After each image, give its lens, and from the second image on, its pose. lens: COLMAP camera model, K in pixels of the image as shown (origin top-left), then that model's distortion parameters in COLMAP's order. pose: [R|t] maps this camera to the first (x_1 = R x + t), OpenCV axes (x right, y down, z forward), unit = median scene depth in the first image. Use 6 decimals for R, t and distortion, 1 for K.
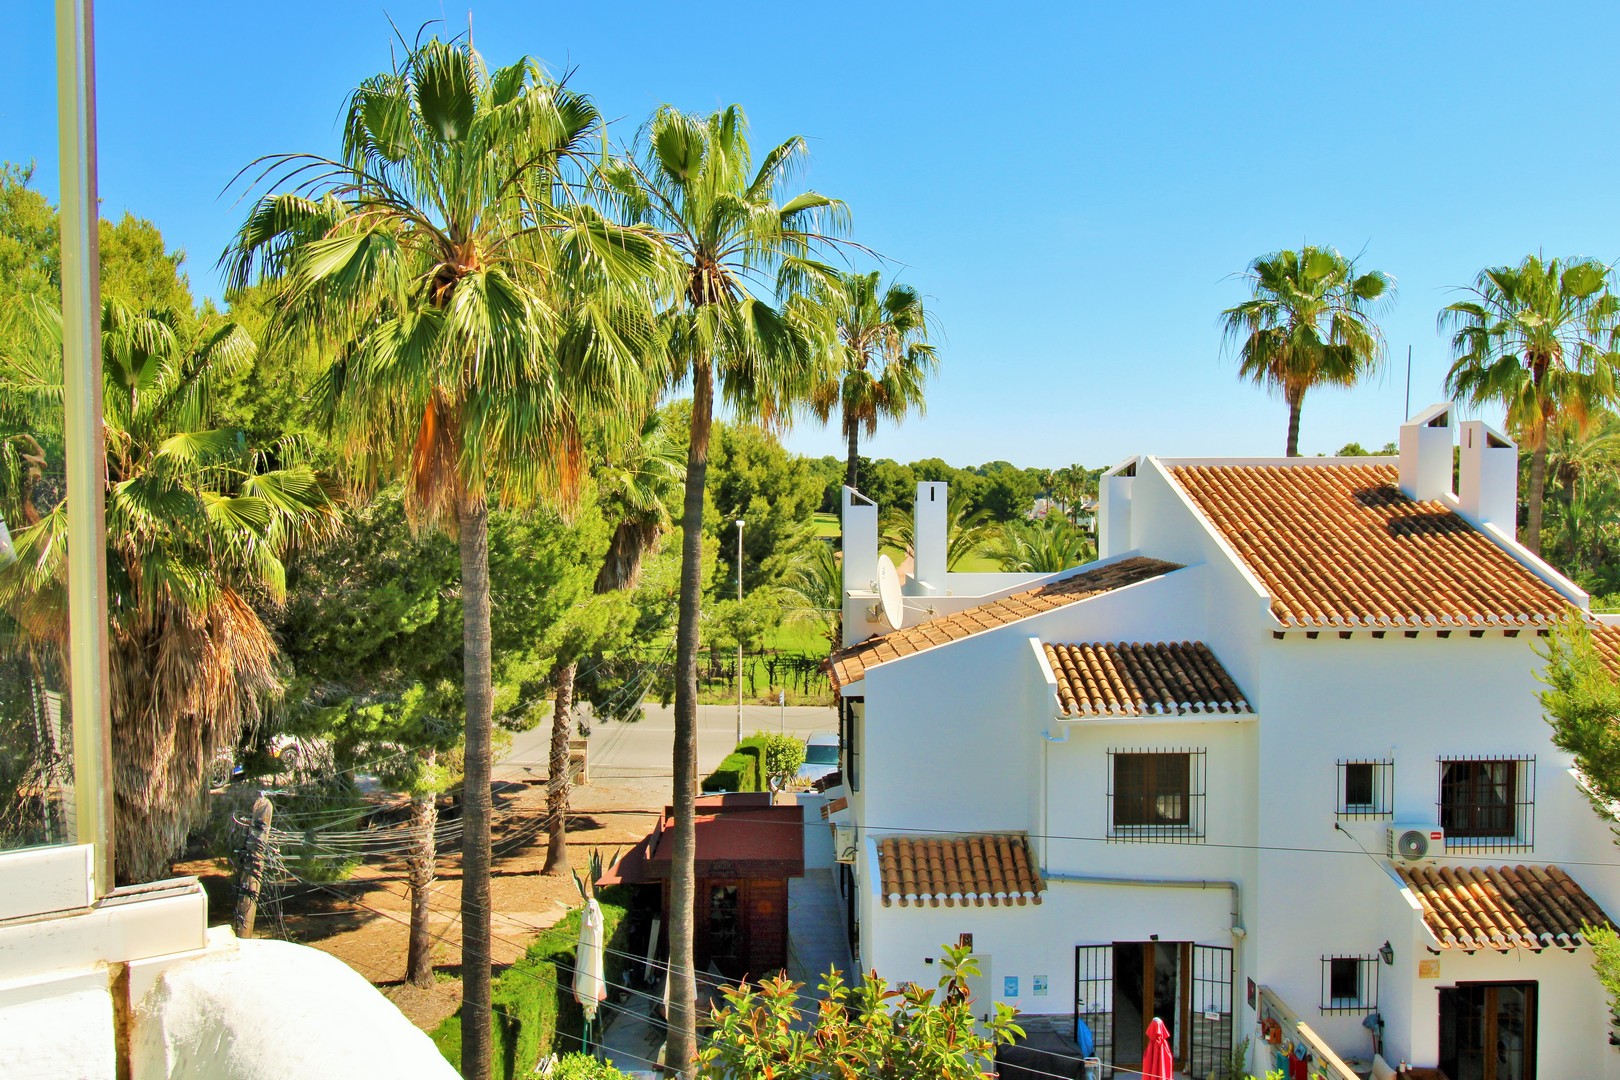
lens RADIAL K [[1328.4, 0, 810.0], [0, 1328.4, 540.0], [0, 0, 1]] dist [0.003558, 0.002509]
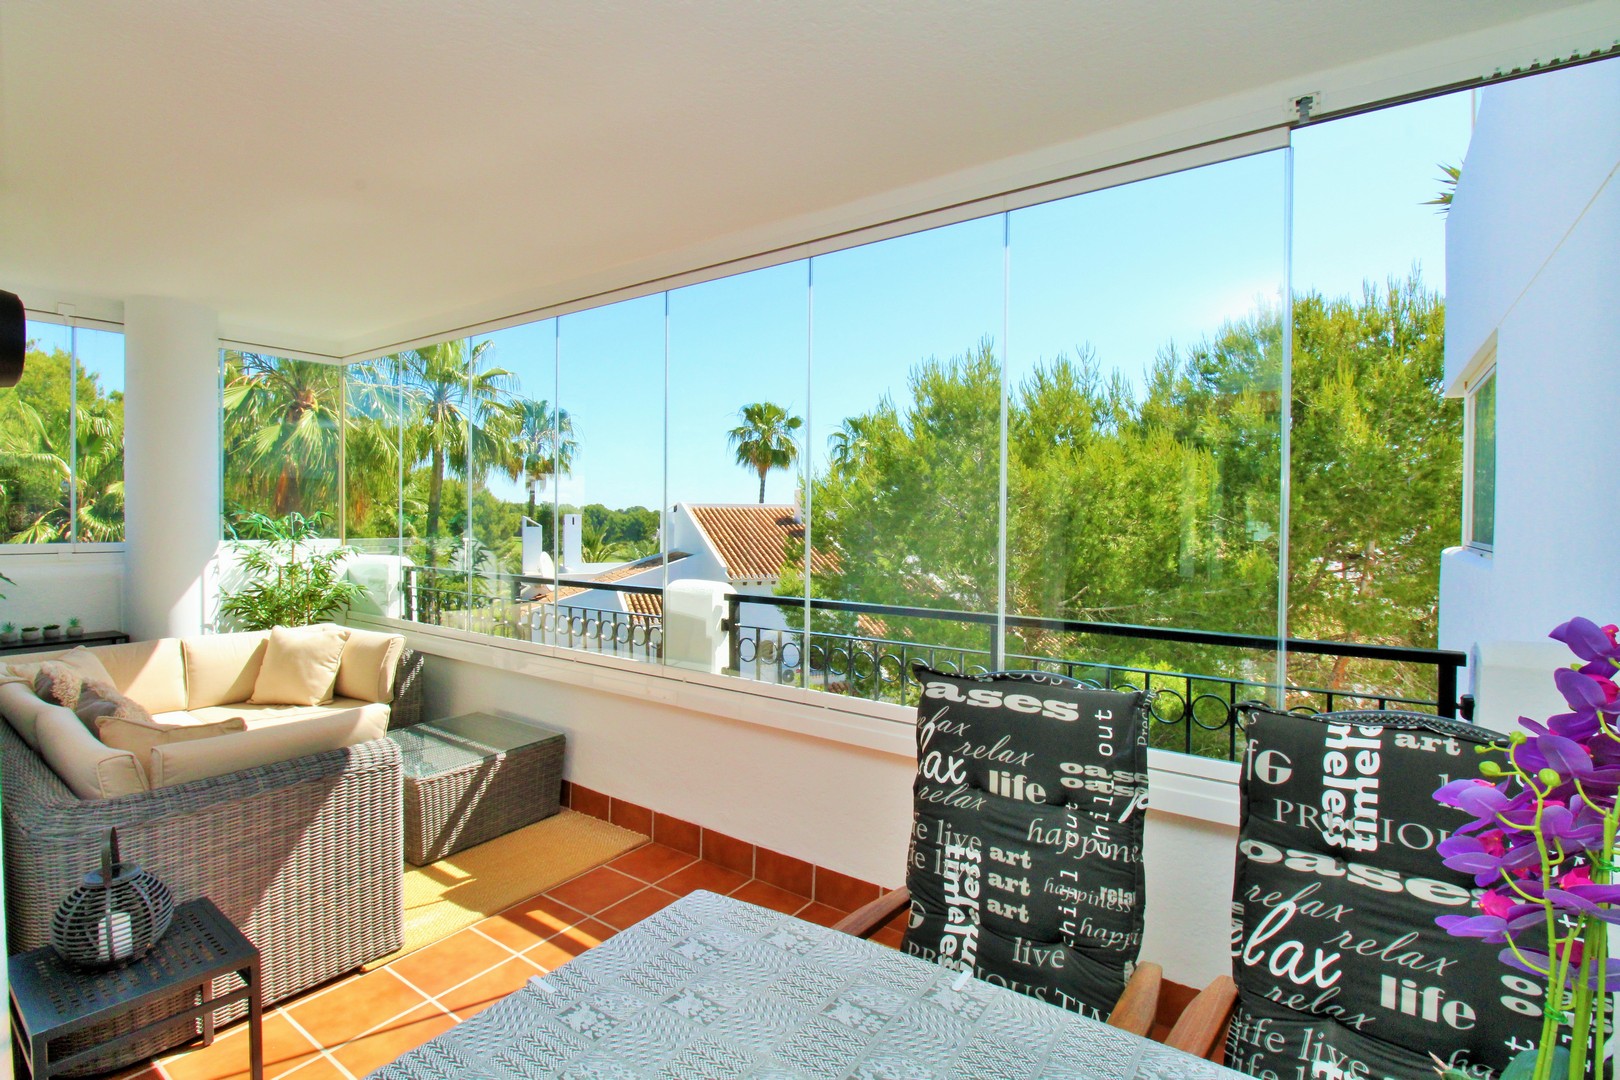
lens RADIAL K [[746.1, 0, 817.5], [0, 746.1, 524.9], [0, 0, 1]] dist [-0.001226, -0.013378]
pose [[0.925932, -0.000026, 0.377691, 0.011960], [0.012740, 0.999433, -0.031162, 0.008636], [-0.377477, 0.033666, 0.925407, -0.118402]]
